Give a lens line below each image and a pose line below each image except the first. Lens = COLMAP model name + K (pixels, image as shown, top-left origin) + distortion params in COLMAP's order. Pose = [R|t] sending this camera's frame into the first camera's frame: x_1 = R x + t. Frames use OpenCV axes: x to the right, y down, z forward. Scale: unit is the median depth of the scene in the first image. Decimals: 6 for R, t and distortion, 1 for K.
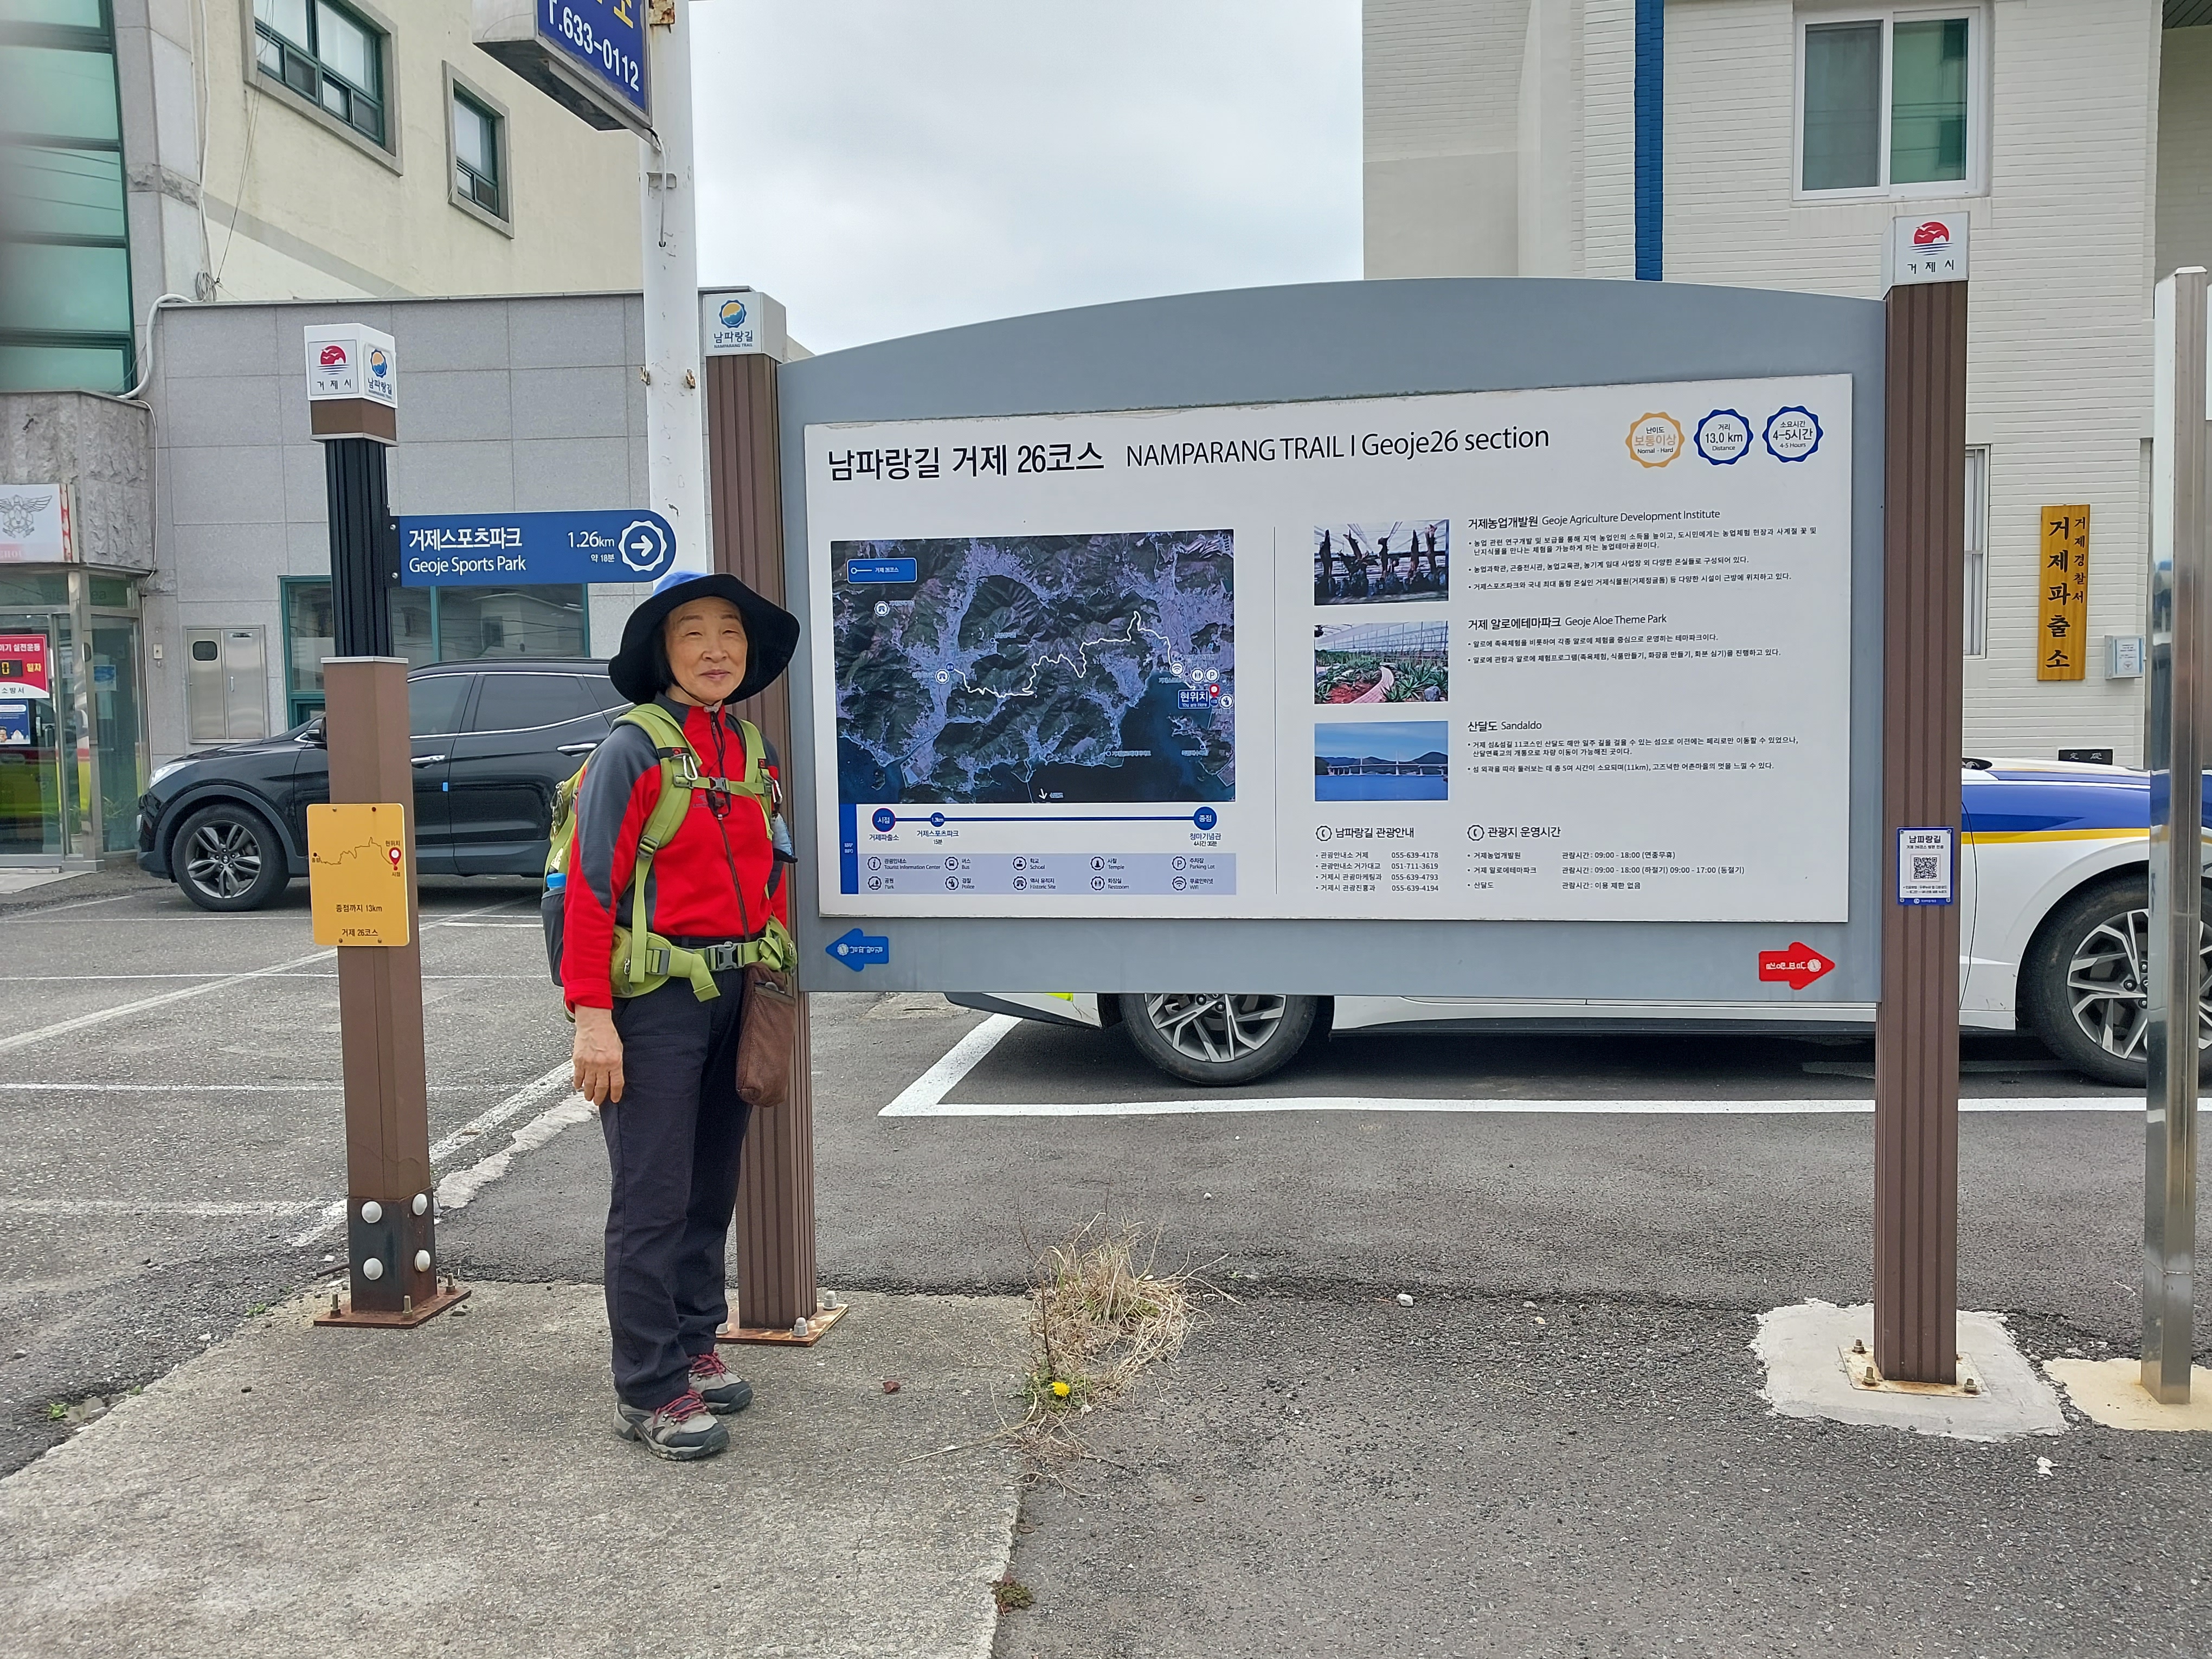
lens RADIAL K [[1650.8, 0, 1106.0], [0, 1650.8, 829.5], [0, 0, 1]] dist [0.004274, 0.000796]
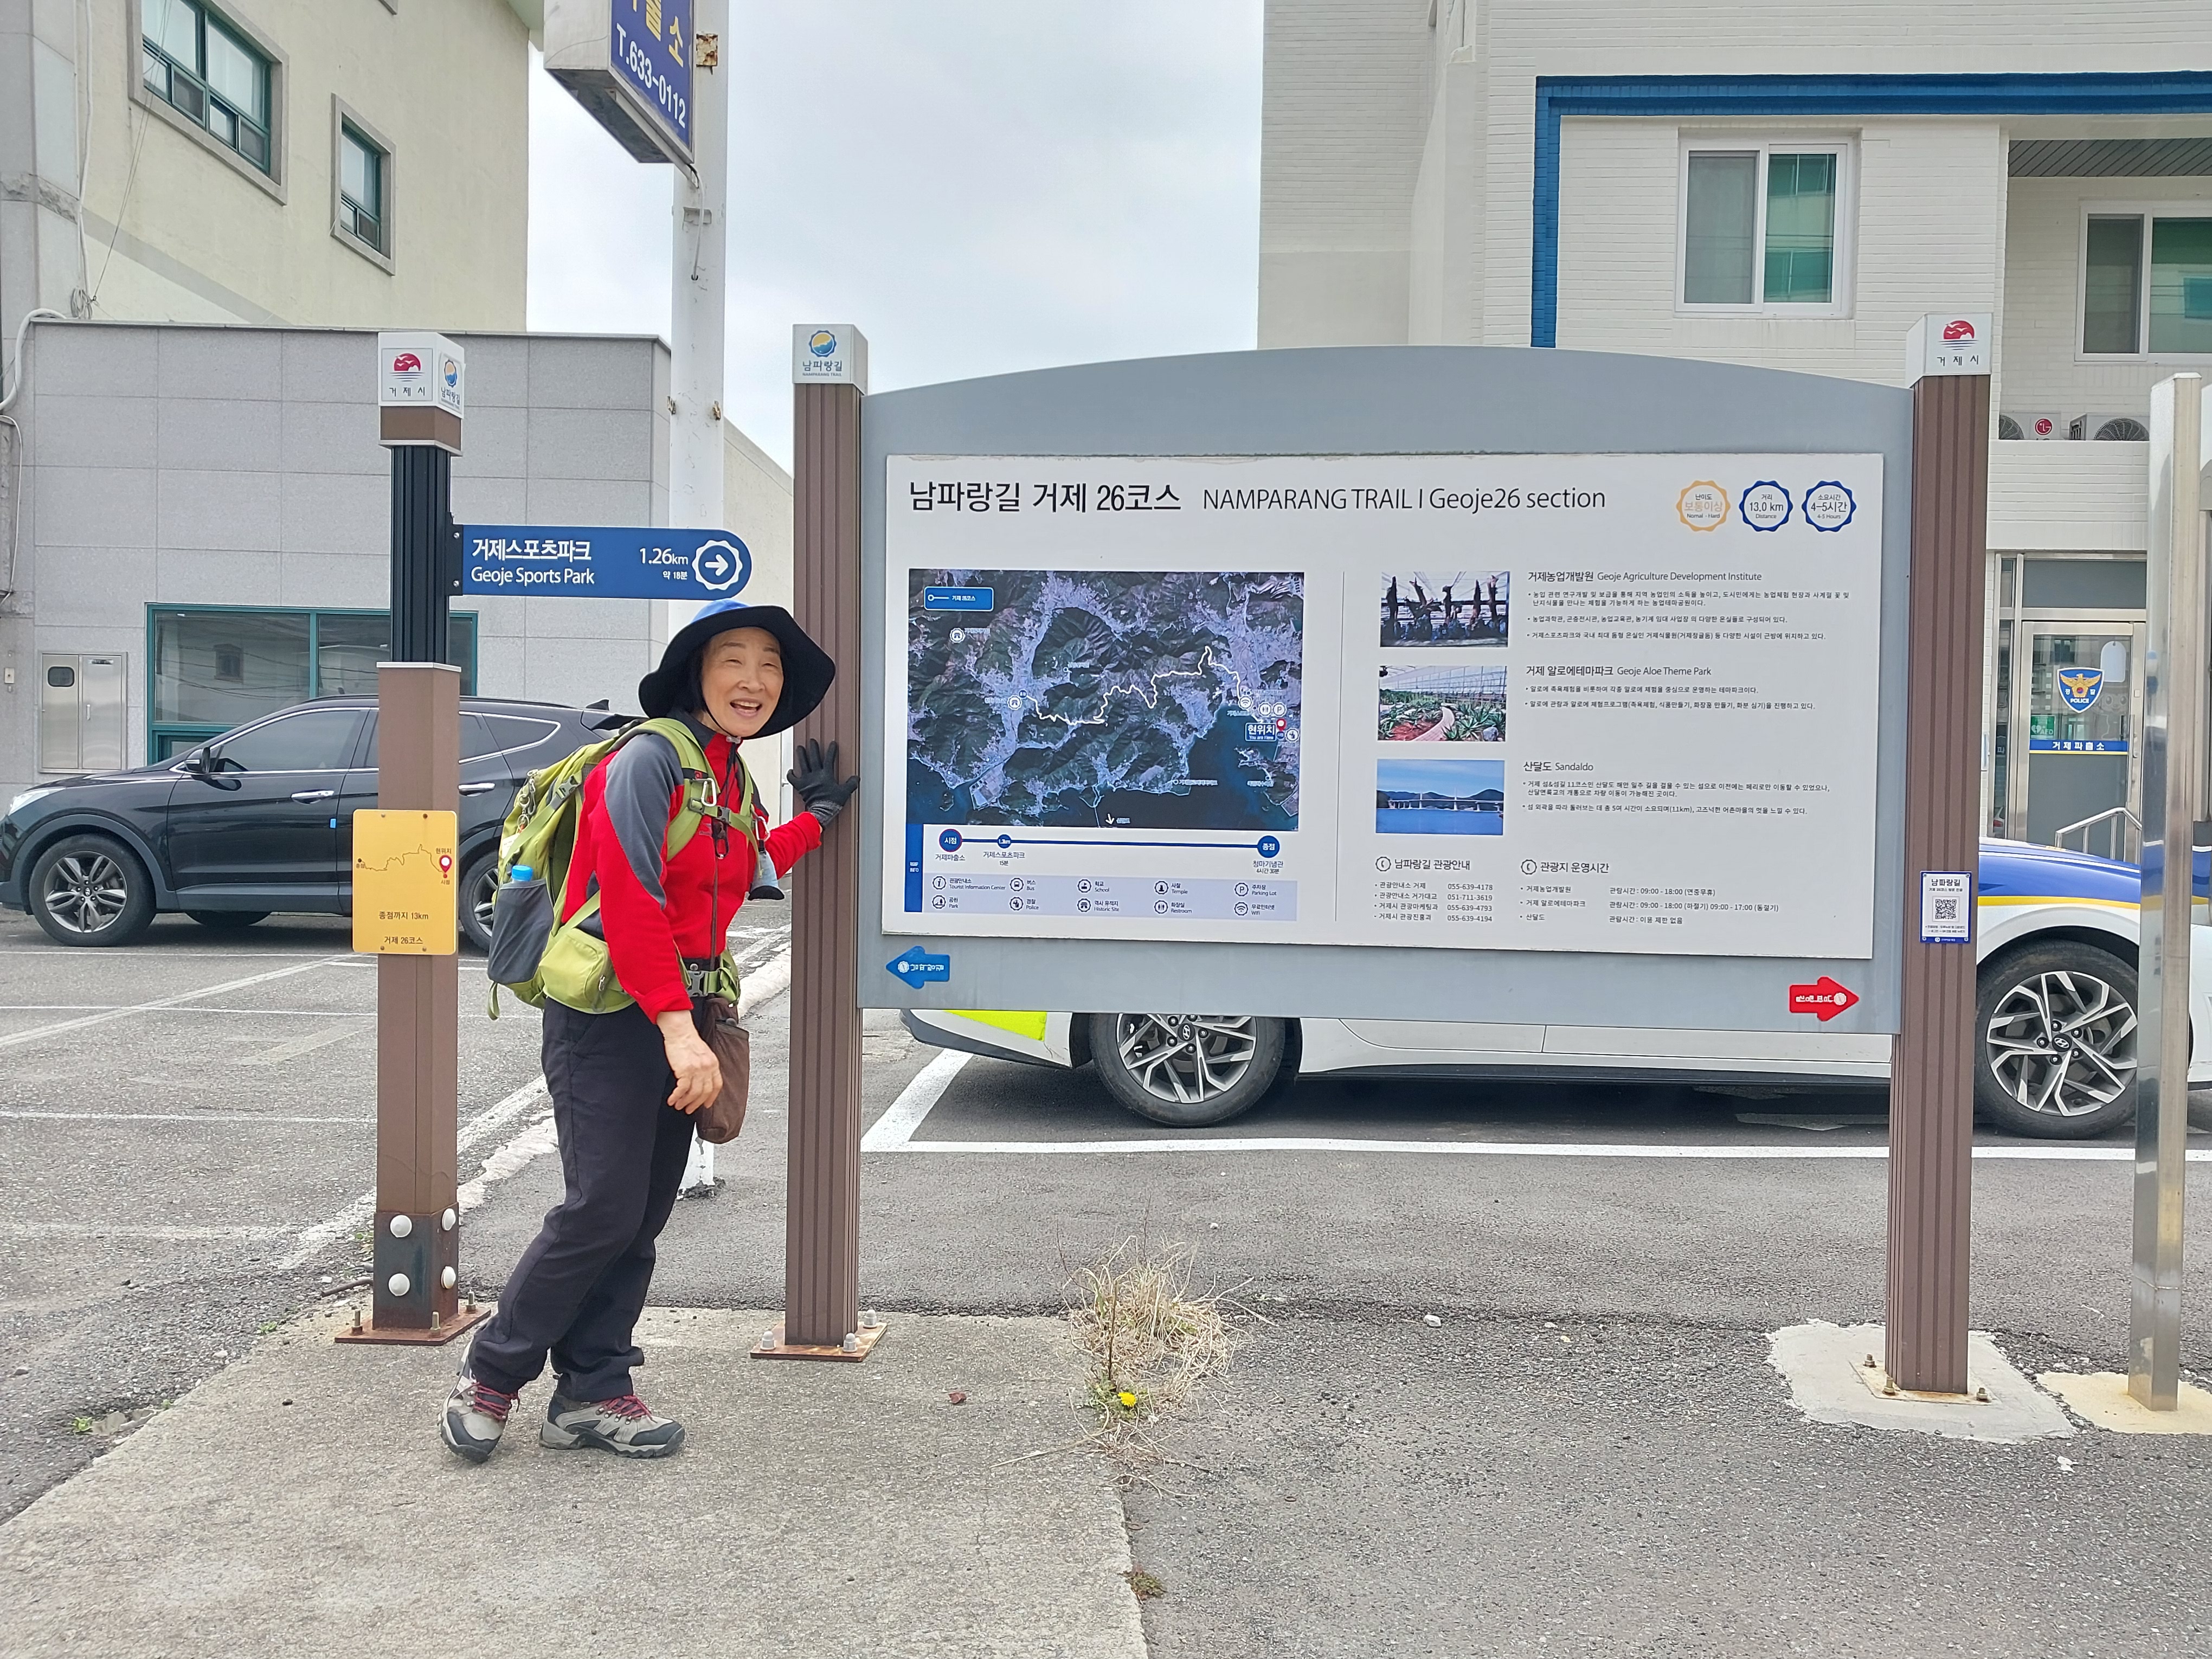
lens RADIAL K [[1644.1, 0, 1106.0], [0, 1644.1, 829.5], [0, 0, 1]] dist [0.008057, -0.004423]
pose [[0.995549, 0.031234, 0.088916, -0.131480], [-0.027478, 0.998690, -0.043159, 0.029103], [-0.090147, 0.040524, 0.995104, -0.022547]]
